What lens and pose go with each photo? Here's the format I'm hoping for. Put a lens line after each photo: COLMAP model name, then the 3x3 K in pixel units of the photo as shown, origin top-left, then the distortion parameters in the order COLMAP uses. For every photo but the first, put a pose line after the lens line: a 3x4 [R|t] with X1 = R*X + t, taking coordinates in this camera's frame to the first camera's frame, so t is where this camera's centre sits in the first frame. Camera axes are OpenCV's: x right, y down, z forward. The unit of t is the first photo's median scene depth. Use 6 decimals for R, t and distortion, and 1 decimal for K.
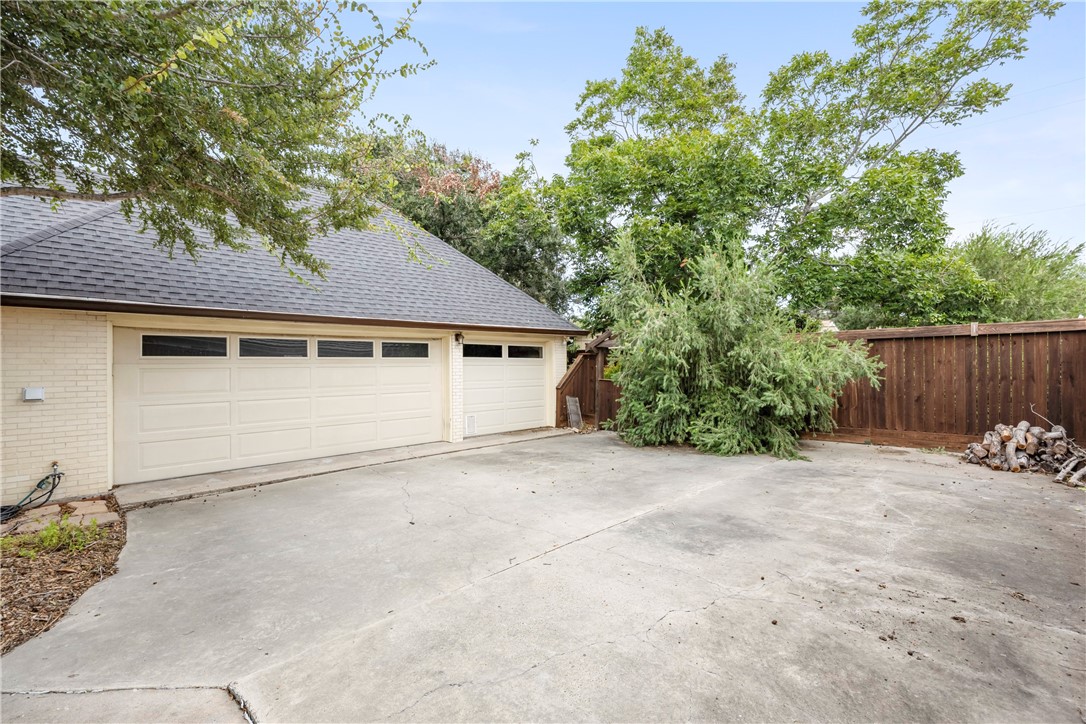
lens RADIAL K [[513.0, 0, 541.9], [0, 513.0, 352.7], [0, 0, 1]] dist [-0.000003, 0.000072]
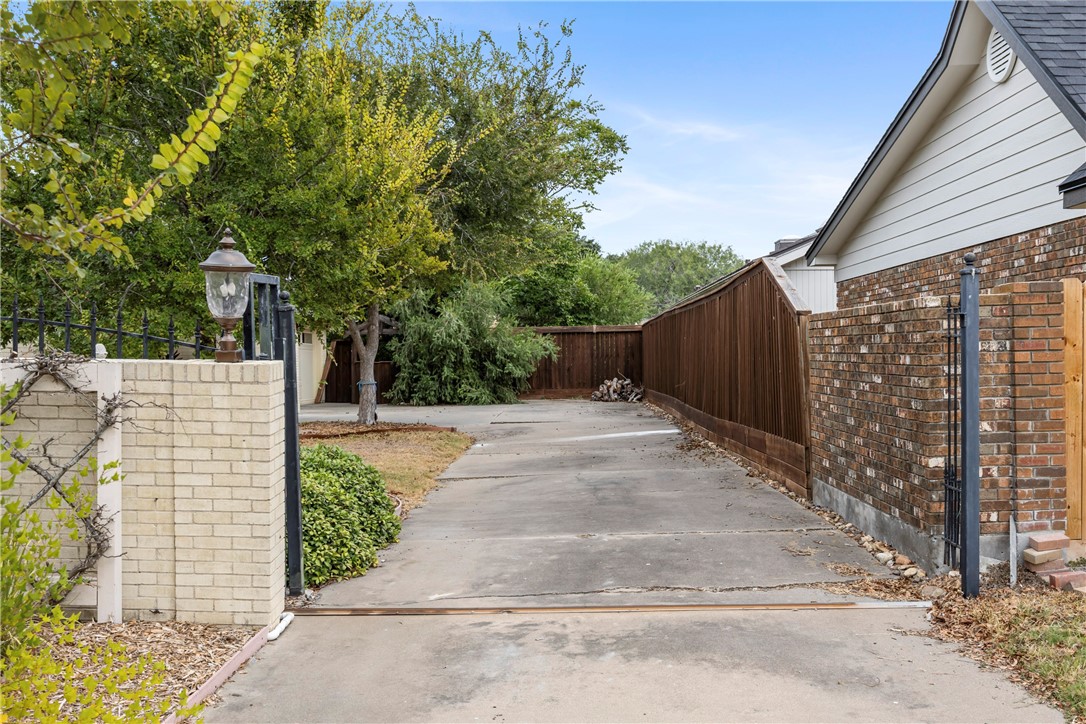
lens RADIAL K [[1094.4, 0, 543.2], [0, 1094.4, 361.2], [0, 0, 1]] dist [-0.001677, 0.000000]
pose [[0.742592, -0.003255, 0.669736, -1.808702], [-0.007238, 0.999891, 0.012885, 0.019762], [-0.669705, -0.014416, 0.742487, -1.676990]]
